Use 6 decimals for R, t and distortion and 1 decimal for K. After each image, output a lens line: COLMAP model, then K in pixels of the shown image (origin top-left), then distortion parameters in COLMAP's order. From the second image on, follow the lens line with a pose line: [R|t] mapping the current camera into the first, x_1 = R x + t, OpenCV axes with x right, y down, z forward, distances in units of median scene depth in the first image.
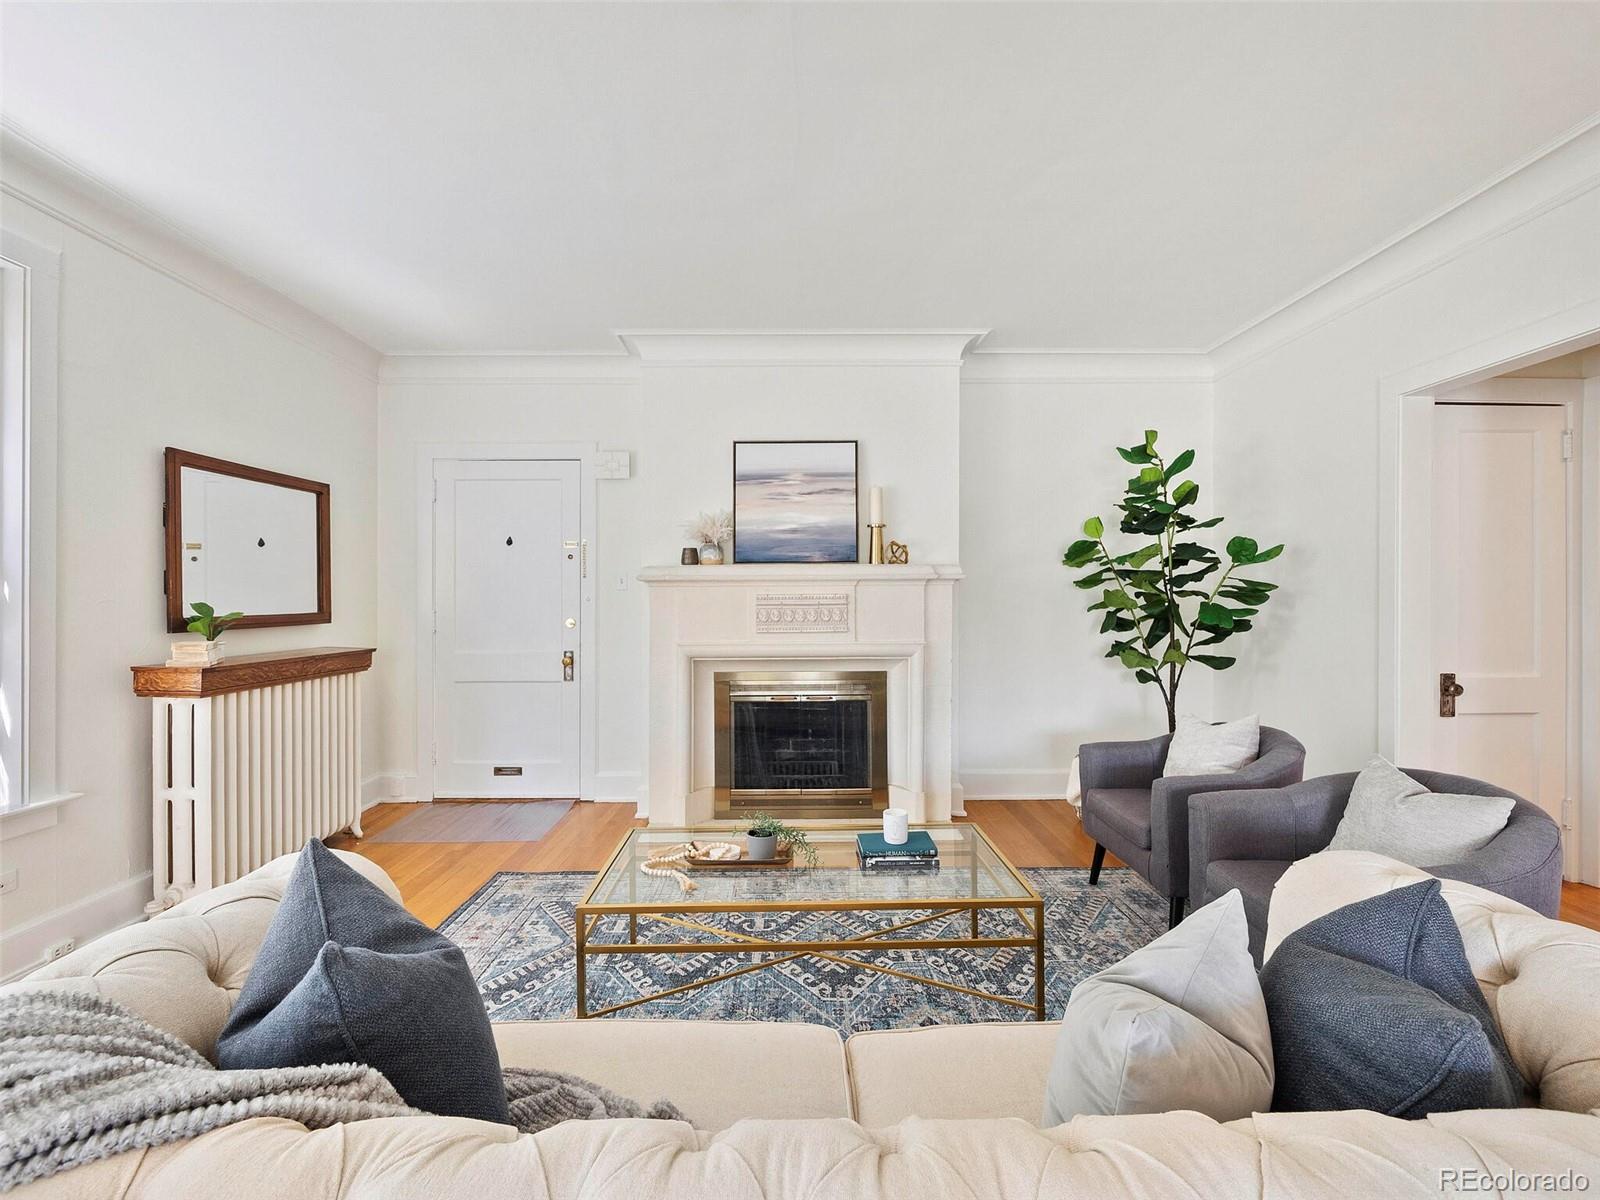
lens RADIAL K [[679.8, 0, 800.0], [0, 679.8, 600.0], [0, 0, 1]] dist [-0.002392, 0.000044]
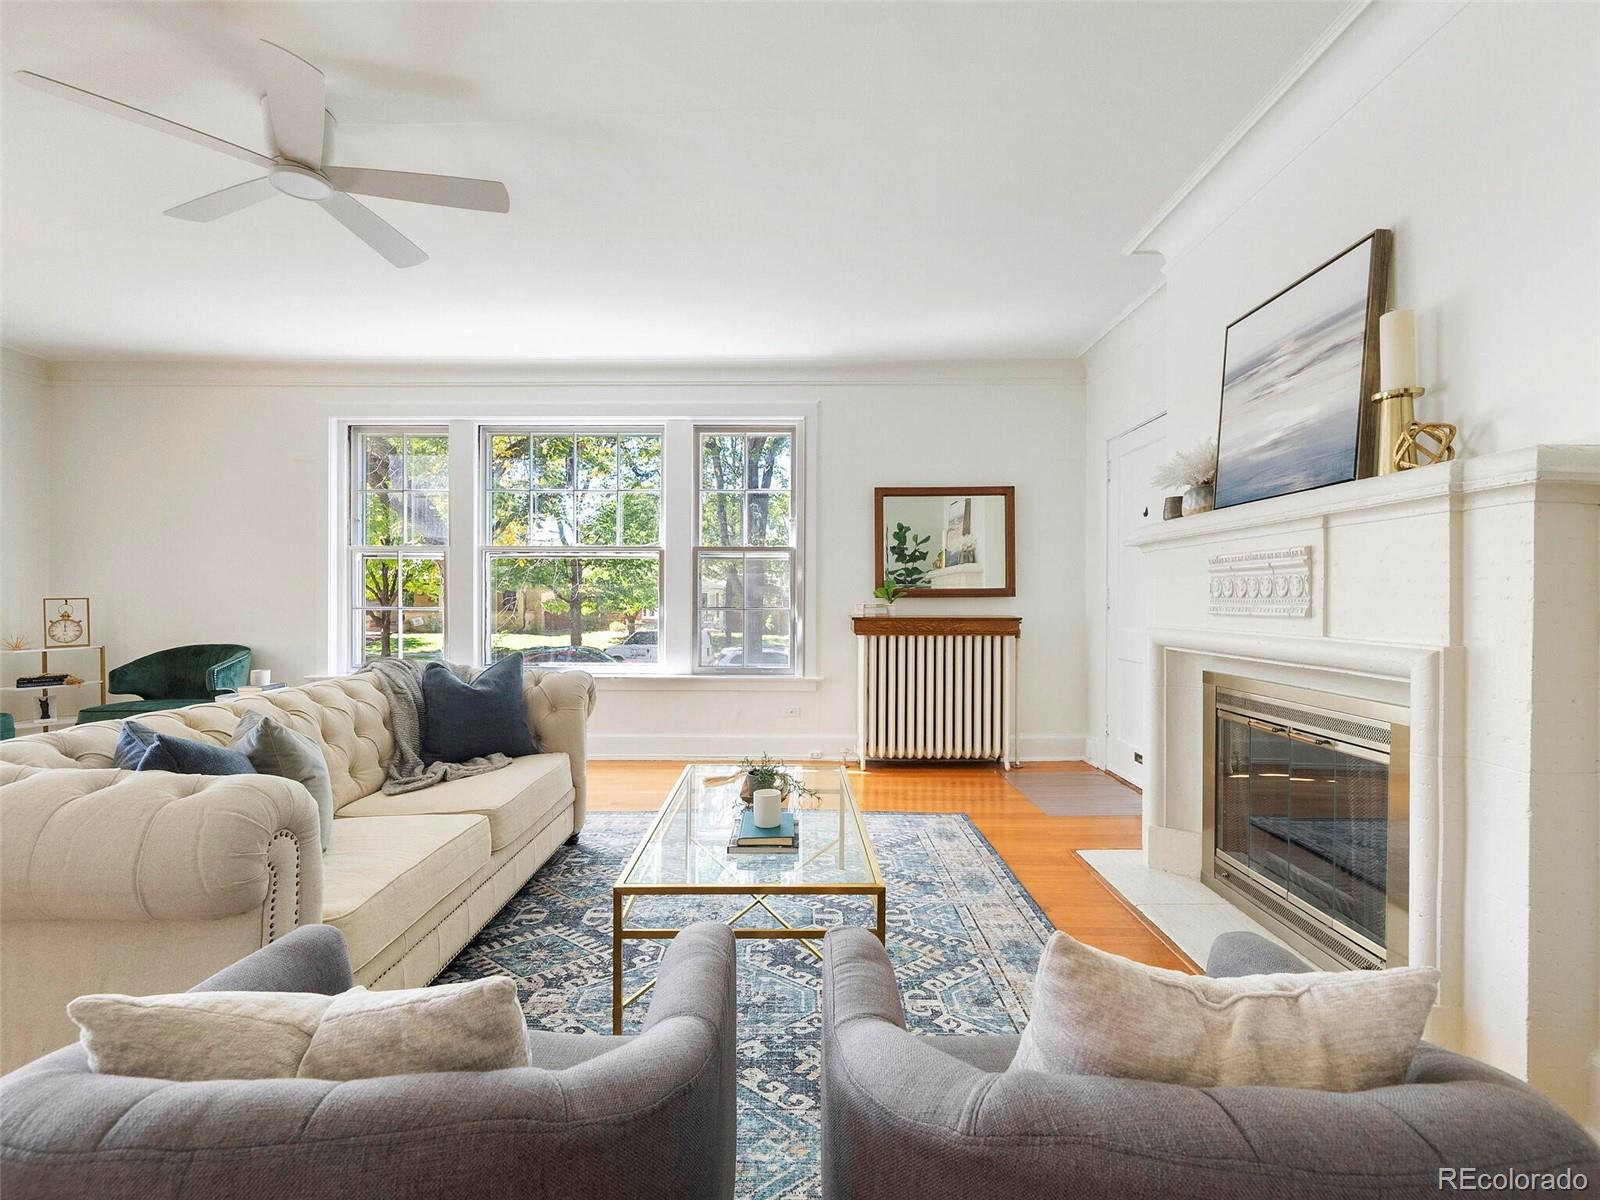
lens RADIAL K [[717.2, 0, 800.0], [0, 717.2, 600.0], [0, 0, 1]] dist [-0.003543, -0.000619]
pose [[-0.010585, 0.008848, -0.999905, 0.627671], [-0.002980, 0.999956, 0.008880, 0.029411], [0.999940, 0.003074, -0.010558, 0.612058]]
